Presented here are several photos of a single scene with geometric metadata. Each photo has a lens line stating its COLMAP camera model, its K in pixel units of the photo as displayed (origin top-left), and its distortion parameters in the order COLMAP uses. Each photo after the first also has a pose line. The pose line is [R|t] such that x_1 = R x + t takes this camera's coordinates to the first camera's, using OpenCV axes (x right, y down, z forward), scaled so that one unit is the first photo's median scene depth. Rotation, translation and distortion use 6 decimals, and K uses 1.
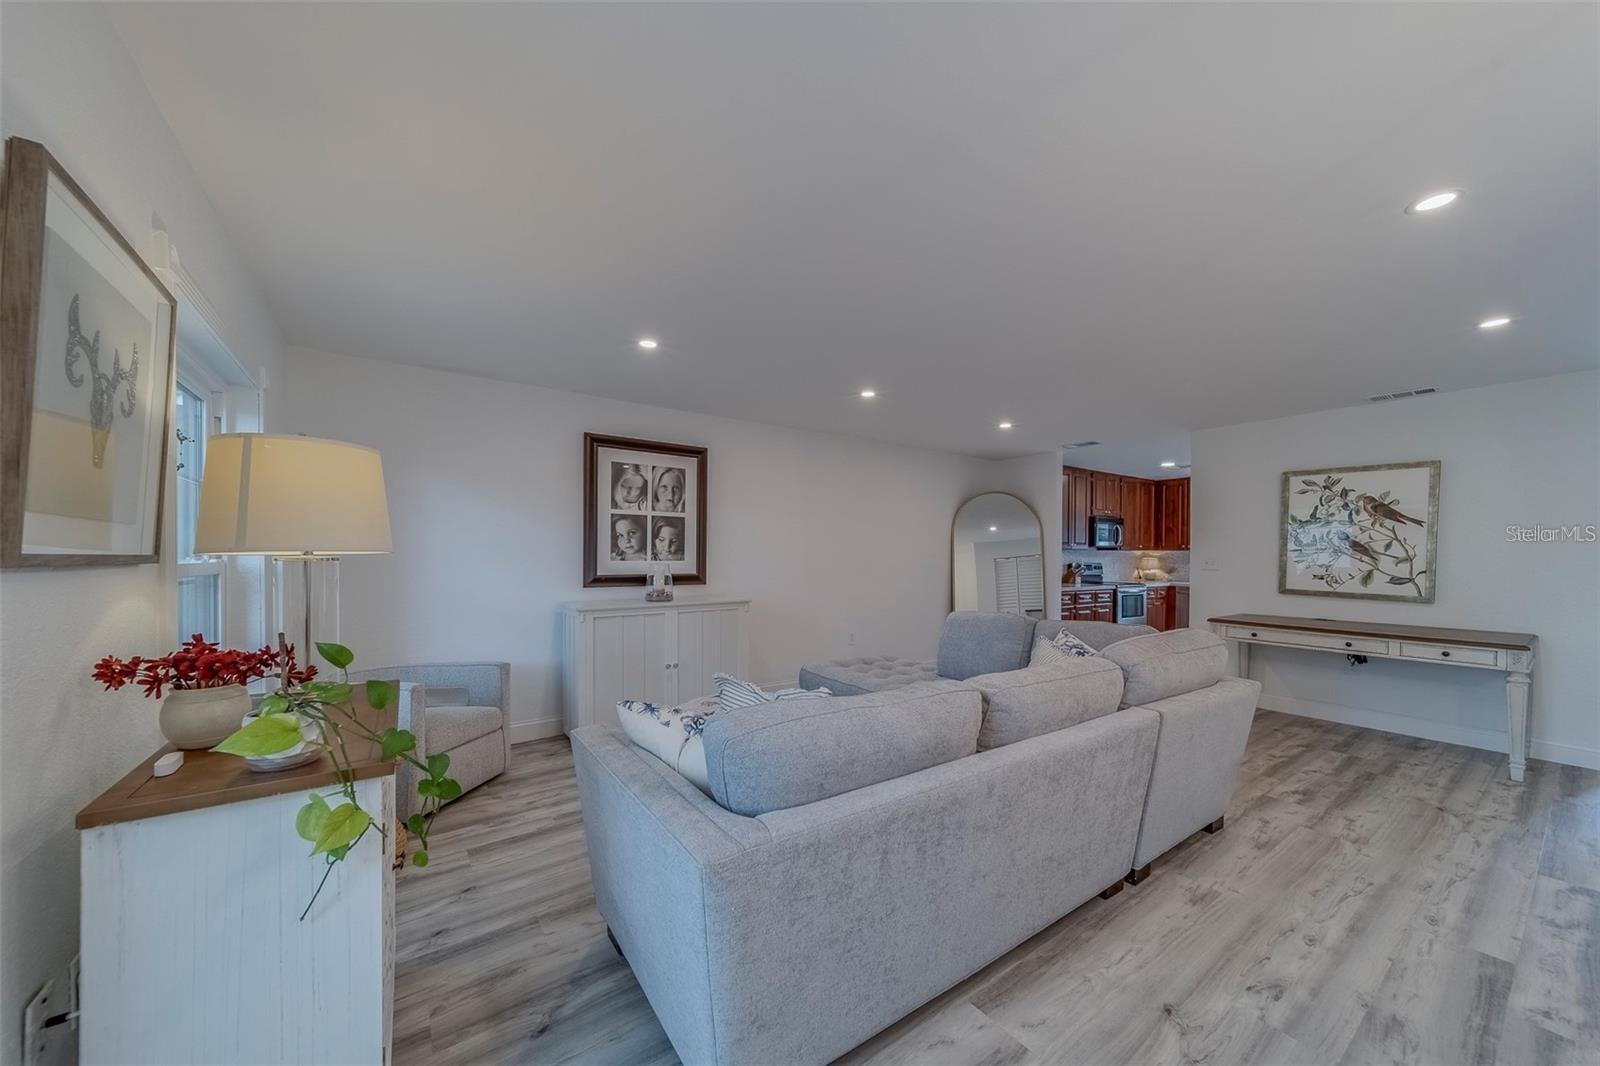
lens RADIAL K [[552.2, 0, 799.5], [0, 552.2, 558.1], [0, 0, 1]] dist [0.002155, 0.000041]
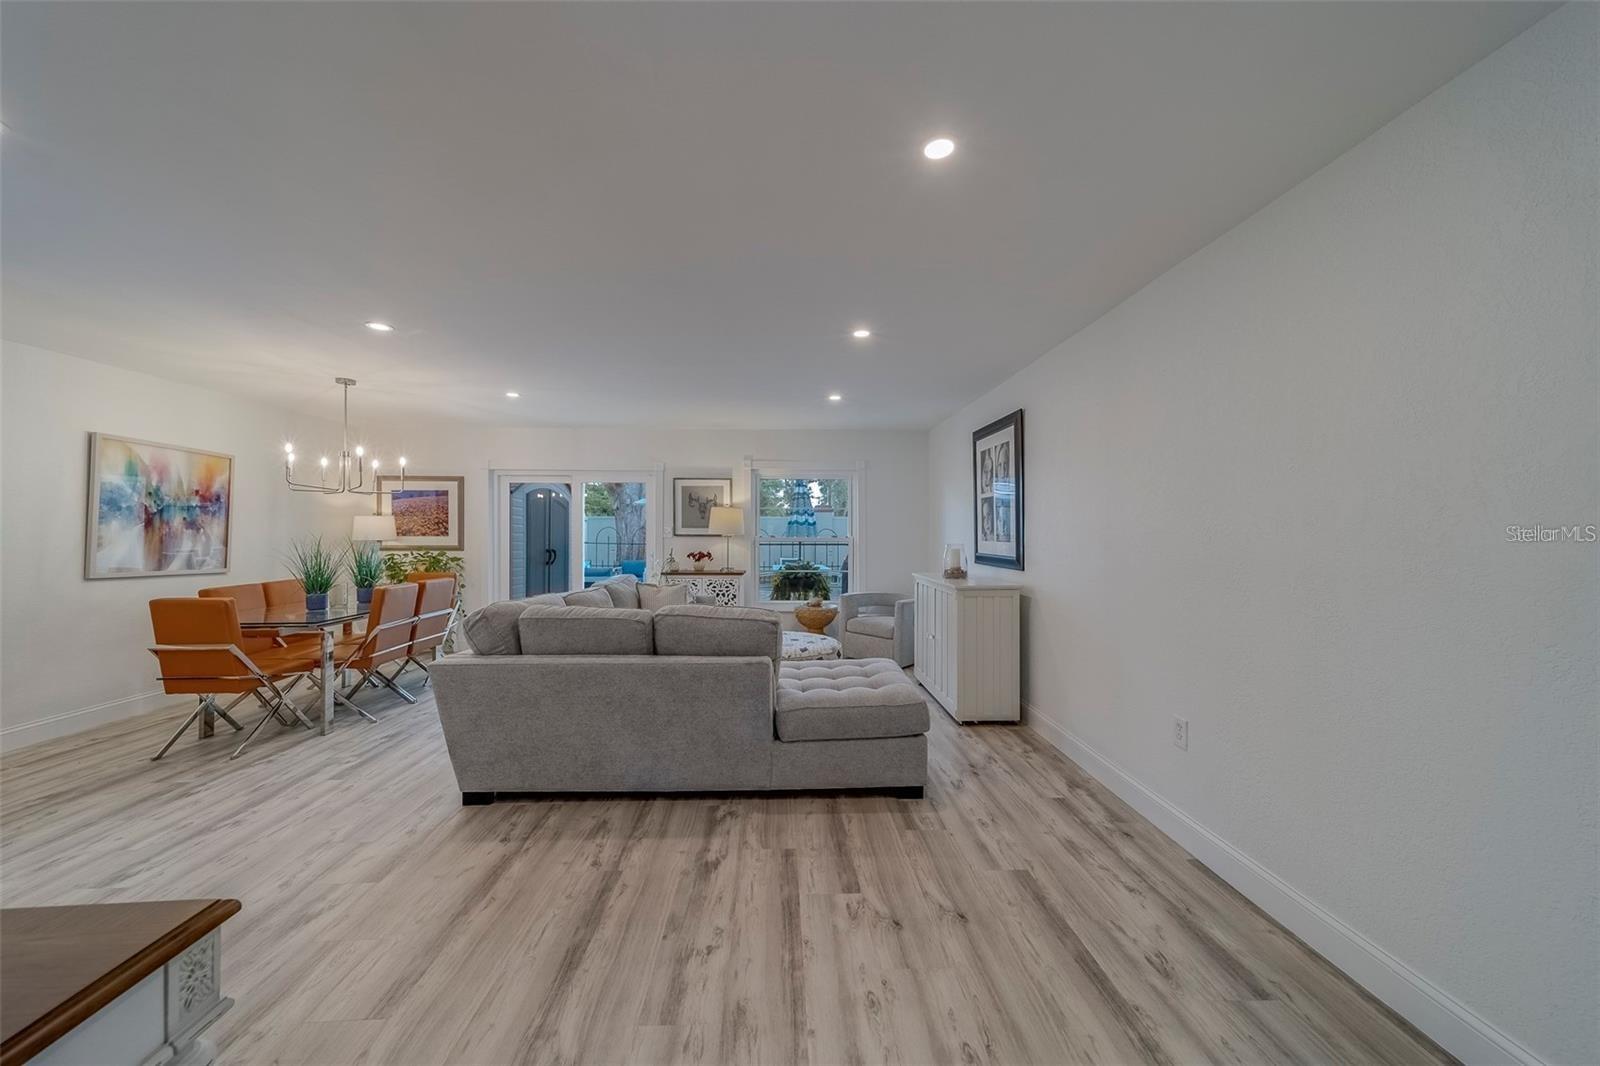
lens RADIAL K [[578.9, 0, 794.8], [0, 578.9, 526.9], [0, 0, 1]] dist [0.003074, 0.000095]
pose [[-0.544417, -0.011216, -0.838740, 0.853305], [-0.006950, 0.999937, -0.008861, -0.010577], [0.838786, 0.001005, -0.544461, 1.339171]]
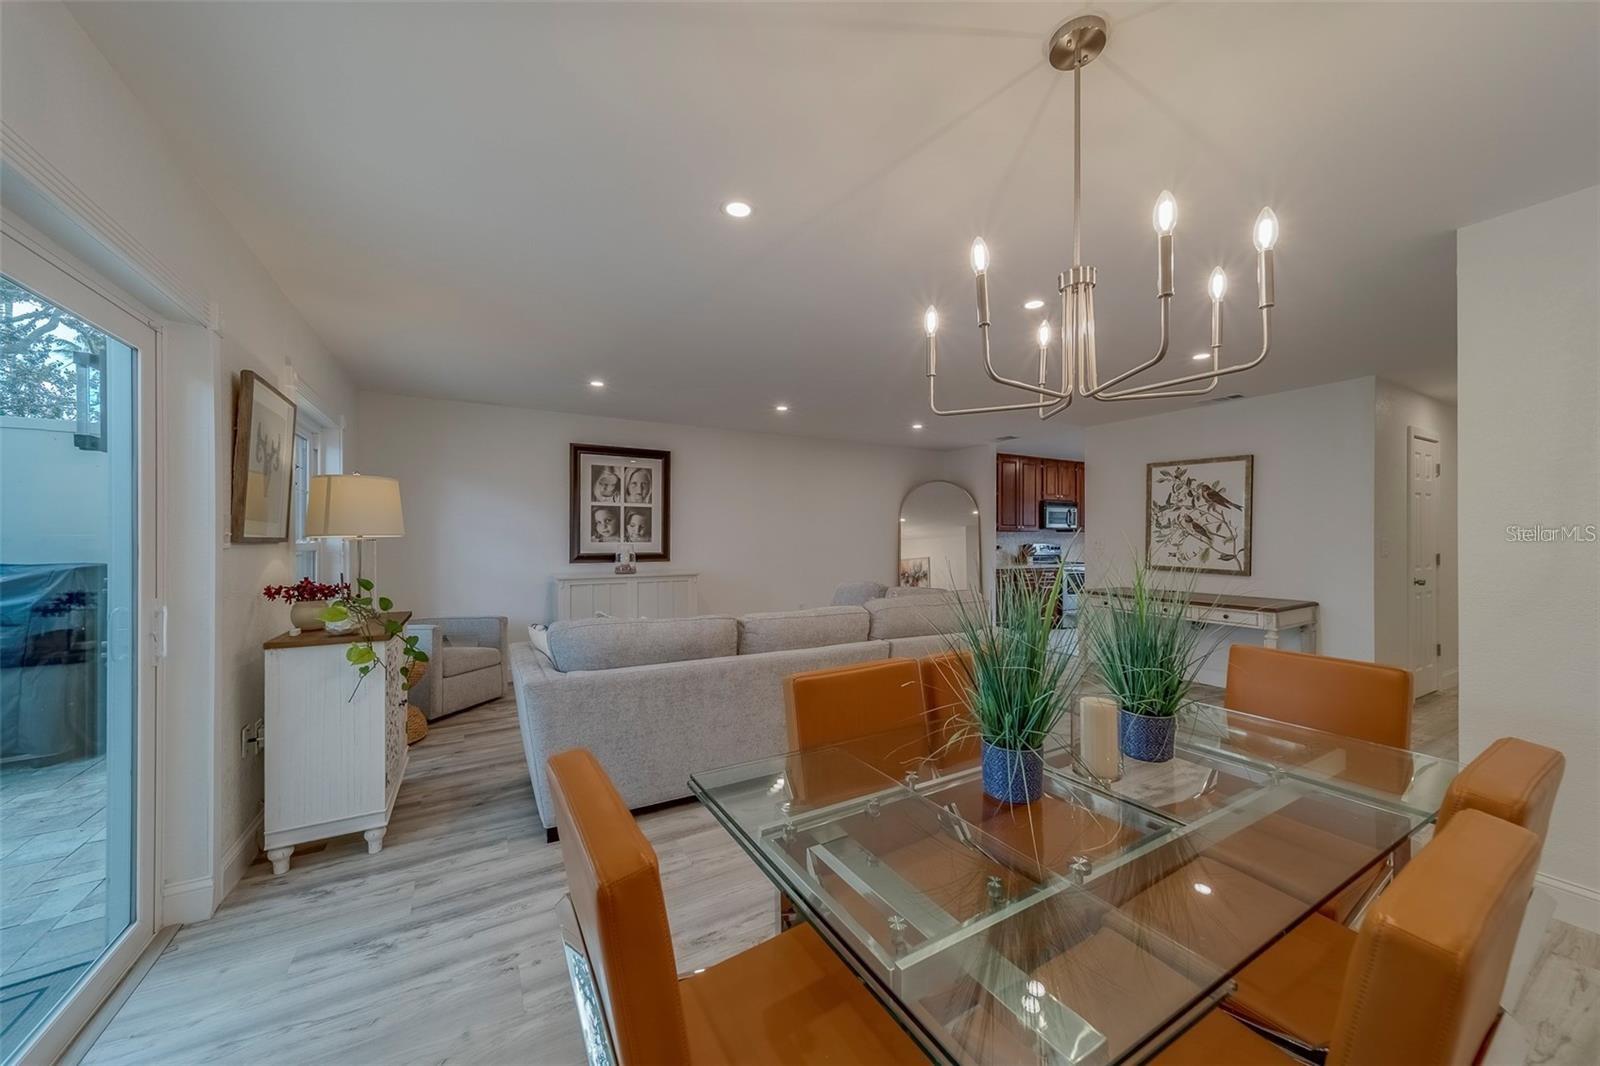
lens RADIAL K [[548.8, 0, 777.1], [0, 548.8, 536.9], [0, 0, 1]] dist [0.000220, 0.000008]
pose [[0.993968, -0.003885, -0.109603, 0.229470], [0.003068, 0.999966, -0.007618, 0.003469], [0.109629, 0.007235, 0.993946, -0.219462]]
